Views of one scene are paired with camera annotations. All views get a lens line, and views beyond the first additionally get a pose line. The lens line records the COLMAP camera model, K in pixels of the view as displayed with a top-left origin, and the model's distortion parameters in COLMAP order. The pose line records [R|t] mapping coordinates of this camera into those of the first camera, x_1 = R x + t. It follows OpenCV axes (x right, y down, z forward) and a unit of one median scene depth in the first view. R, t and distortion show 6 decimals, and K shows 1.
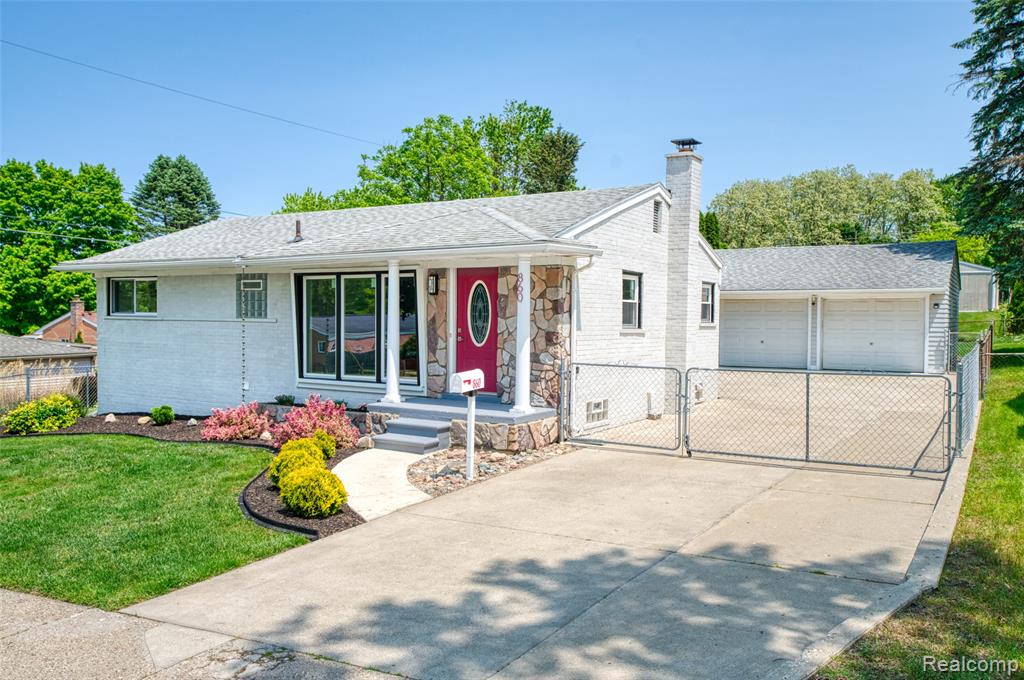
lens RADIAL K [[833.4, 0, 512.0], [0, 833.4, 340.0], [0, 0, 1]] dist [0.004374, 0.003506]
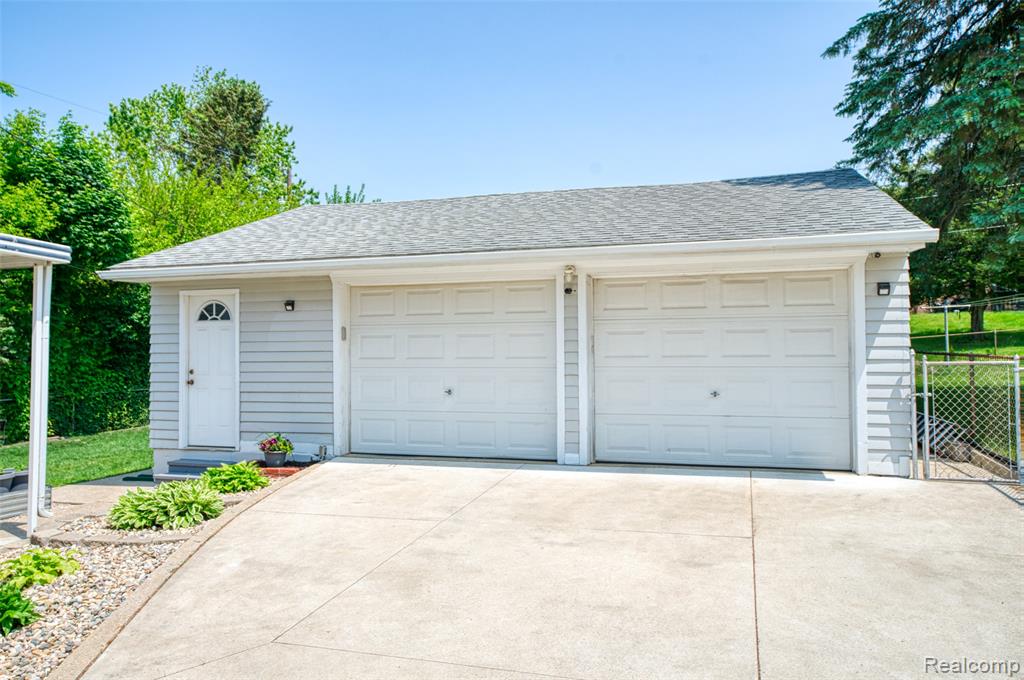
lens RADIAL K [[833.4, 0, 512.0], [0, 833.4, 340.0], [0, 0, 1]] dist [0.004374, 0.003506]
pose [[0.965787, -0.010205, 0.259136, 0.238131], [0.020114, 0.999163, -0.035614, -0.008066], [-0.258556, 0.039608, 0.965184, 0.641466]]
